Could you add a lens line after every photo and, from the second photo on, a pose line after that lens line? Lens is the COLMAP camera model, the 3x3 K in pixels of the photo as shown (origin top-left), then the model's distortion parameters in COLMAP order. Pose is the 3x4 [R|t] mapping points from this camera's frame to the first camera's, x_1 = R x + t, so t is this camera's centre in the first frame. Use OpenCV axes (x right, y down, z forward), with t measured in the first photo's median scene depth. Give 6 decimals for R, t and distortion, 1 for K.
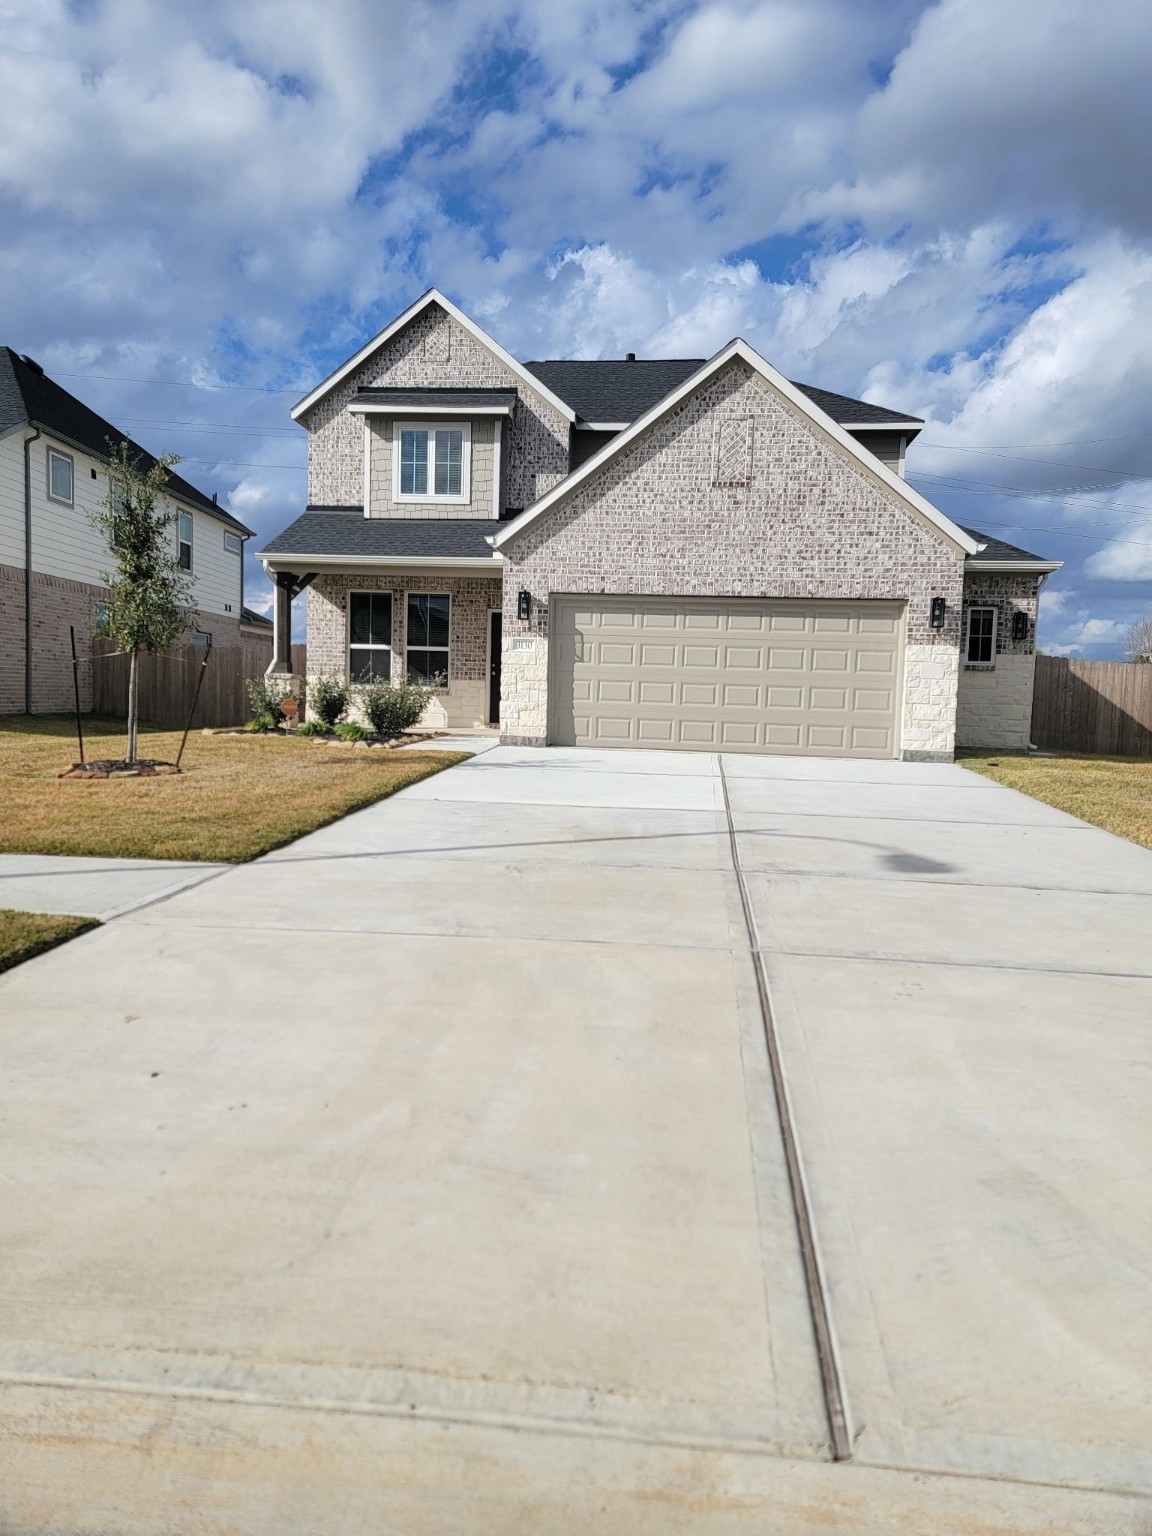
lens RADIAL K [[1072.4, 0, 573.3], [0, 1072.4, 768.1], [0, 0, 1]] dist [0.072974, 0.000030]
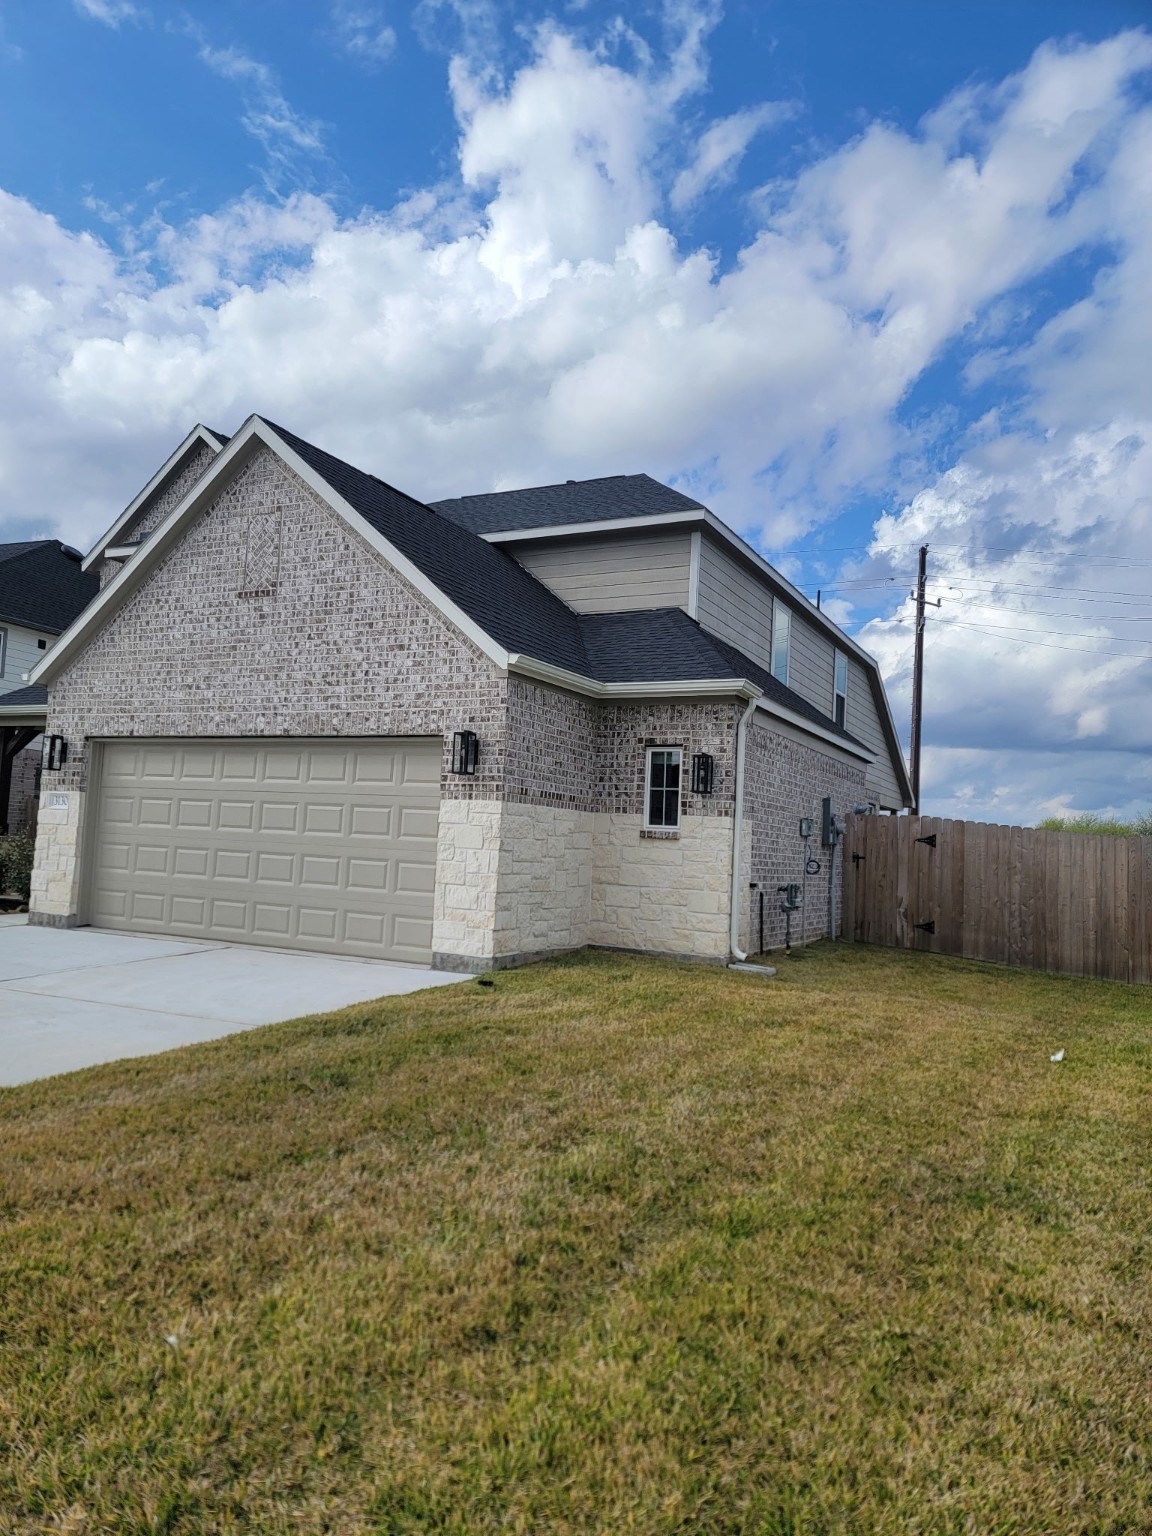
lens RADIAL K [[1072.4, 0, 575.4], [0, 1072.4, 764.9], [0, 0, 1]] dist [0.072974, 0.000030]
pose [[0.933742, -0.013626, -0.357686, 0.634171], [-0.042969, 0.987782, -0.149799, -0.035664], [0.355357, 0.155243, 0.921749, 0.385916]]
